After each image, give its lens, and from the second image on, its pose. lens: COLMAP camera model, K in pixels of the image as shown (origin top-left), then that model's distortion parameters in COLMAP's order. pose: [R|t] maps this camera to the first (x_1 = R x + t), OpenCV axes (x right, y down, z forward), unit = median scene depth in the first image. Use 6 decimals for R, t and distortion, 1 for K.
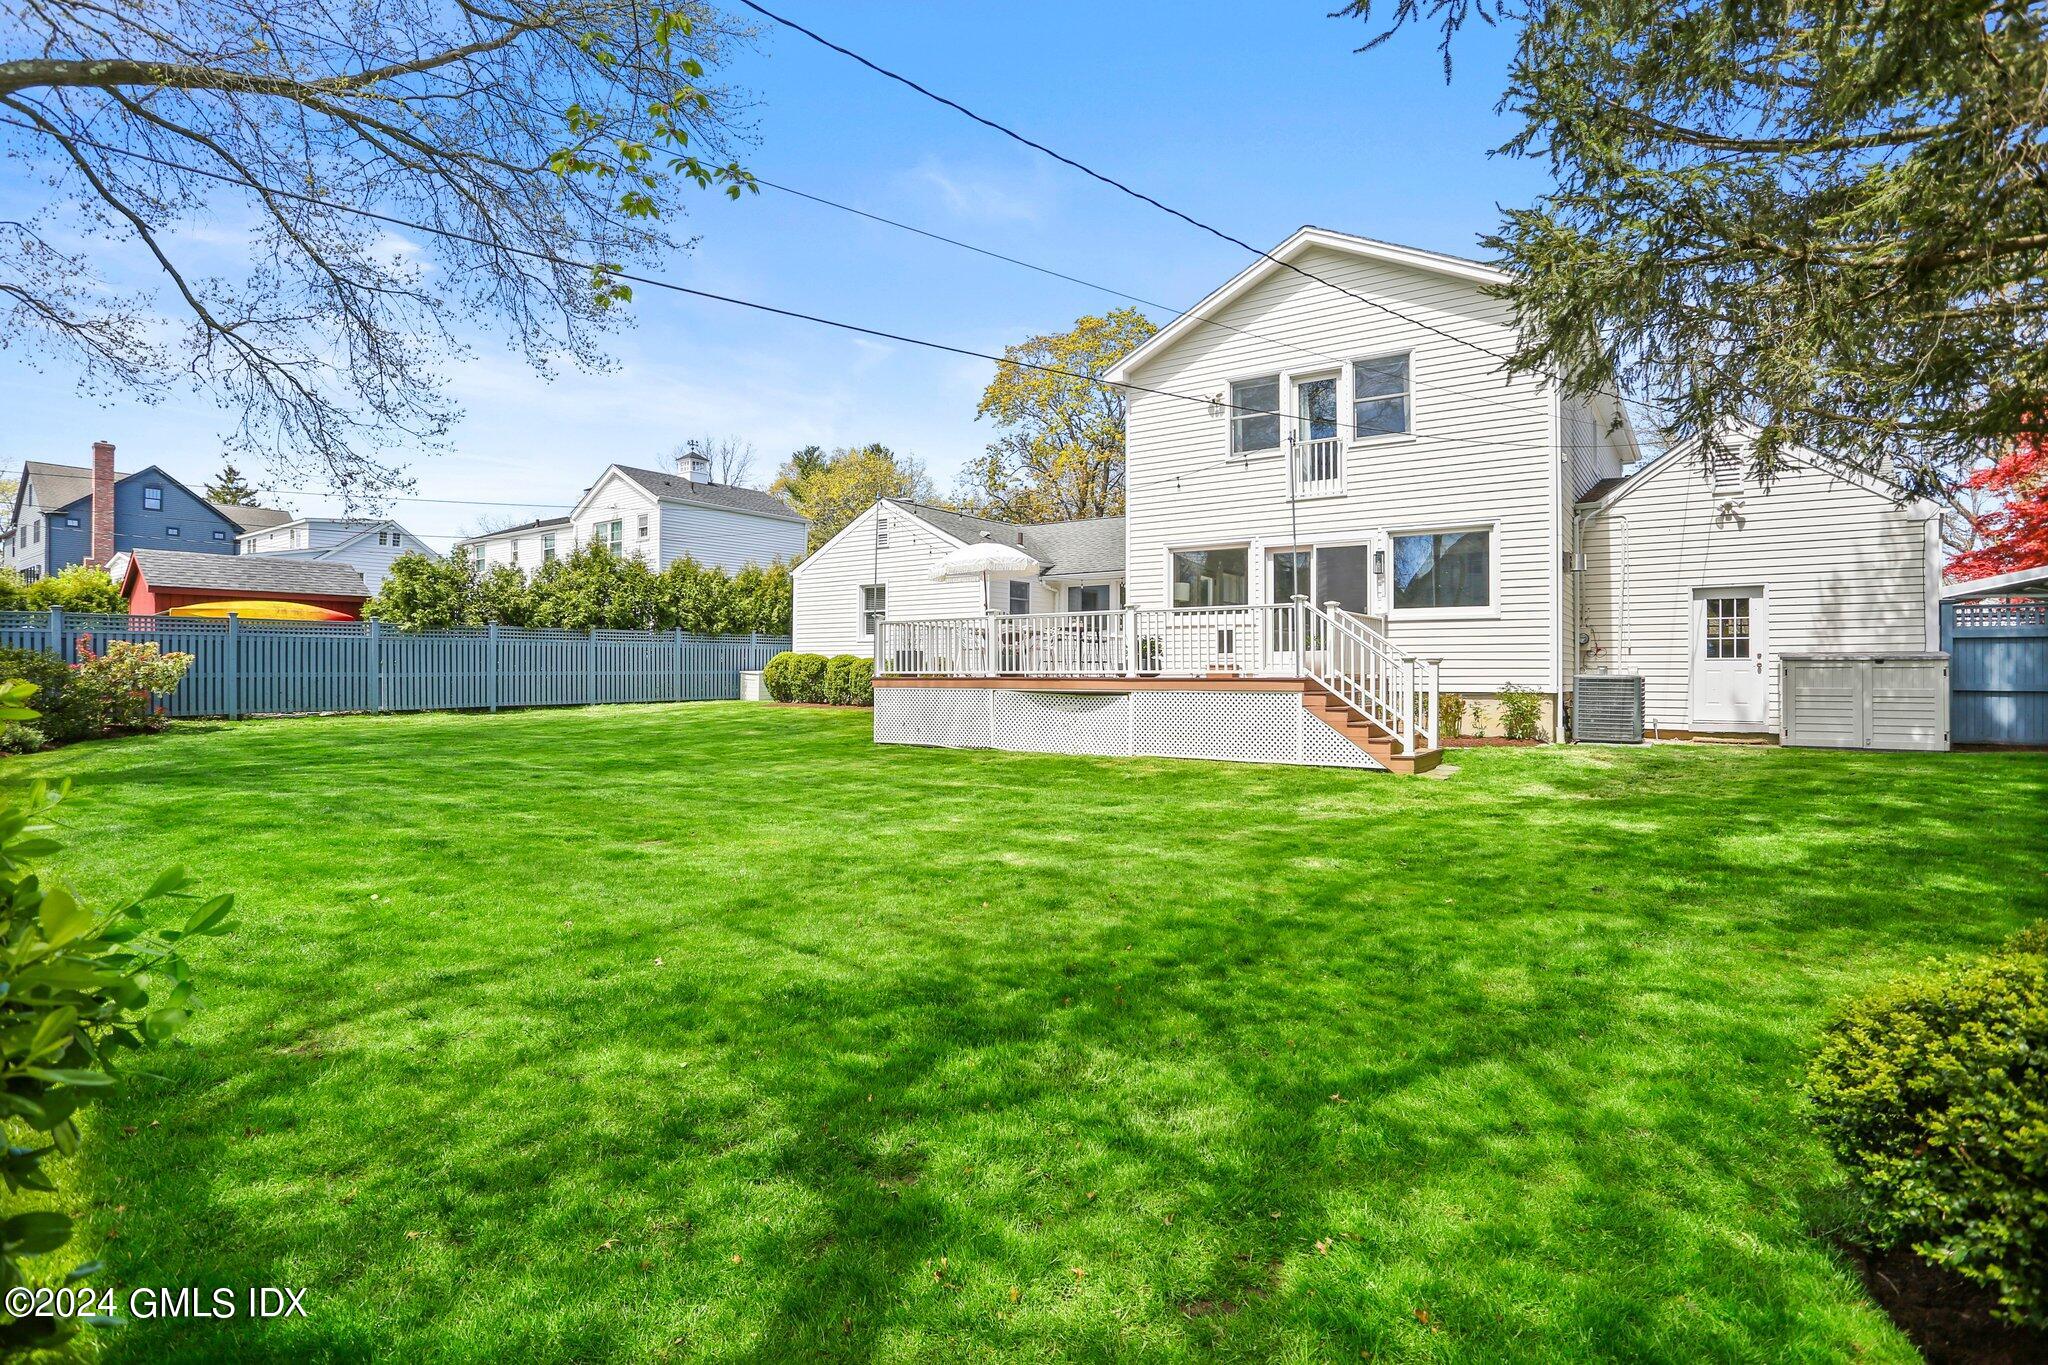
lens RADIAL K [[998.6, 0, 1024.0], [0, 998.6, 682.5], [0, 0, 1]] dist [-0.100219, 0.034358]
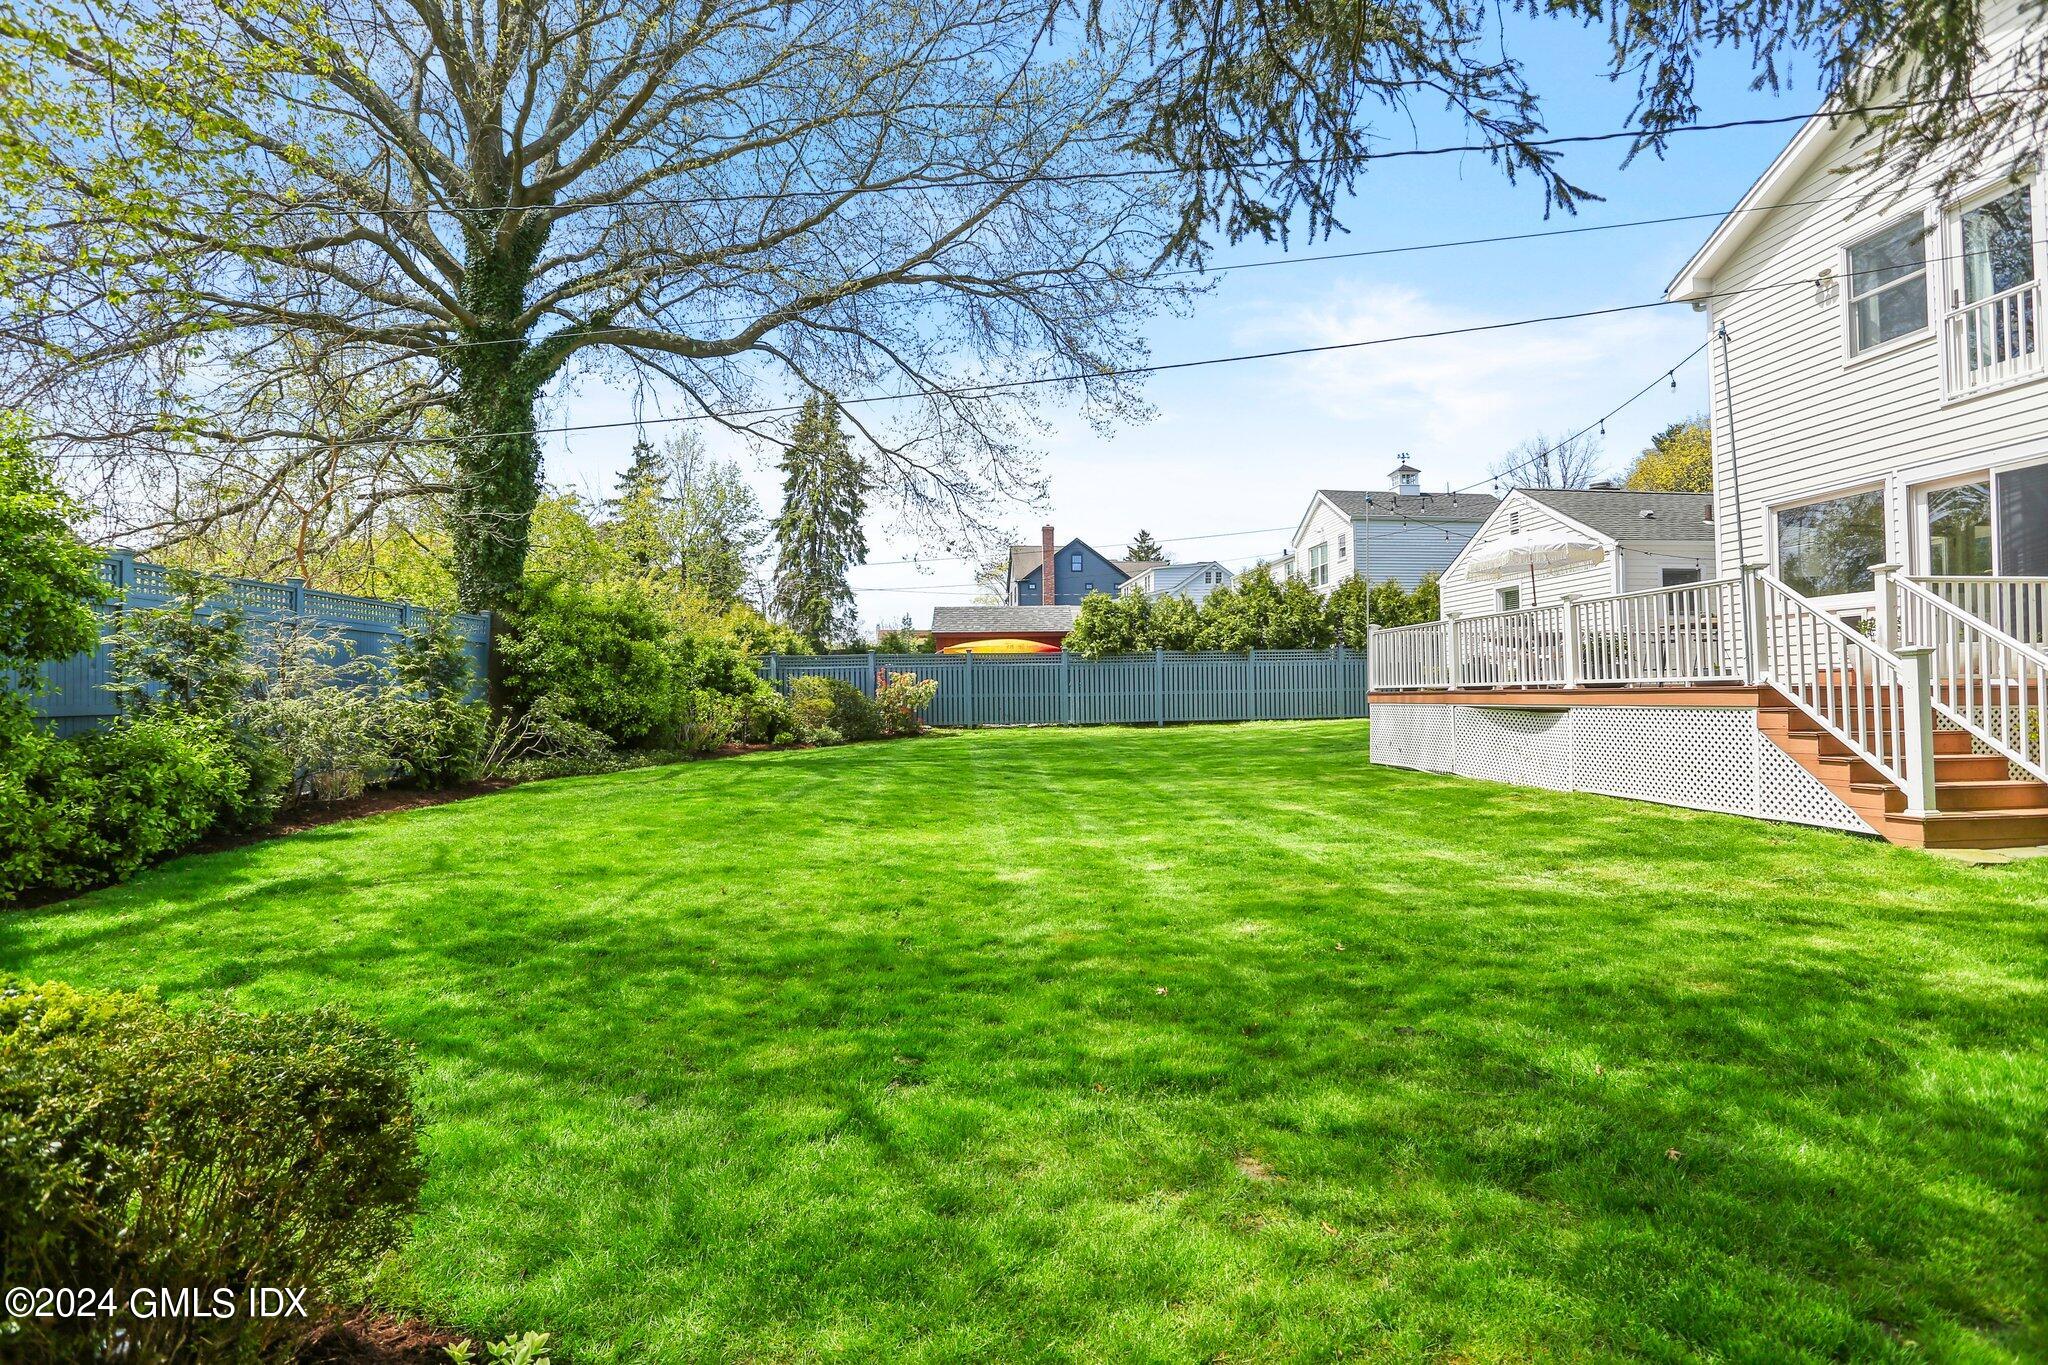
lens RADIAL K [[998.6, 0, 1024.0], [0, 998.6, 682.5], [0, 0, 1]] dist [-0.100219, 0.034358]
pose [[0.635504, -0.017746, -0.771894, 0.307649], [0.002798, 0.999782, -0.020681, 0.003328], [0.772092, 0.010983, 0.635415, 0.150799]]
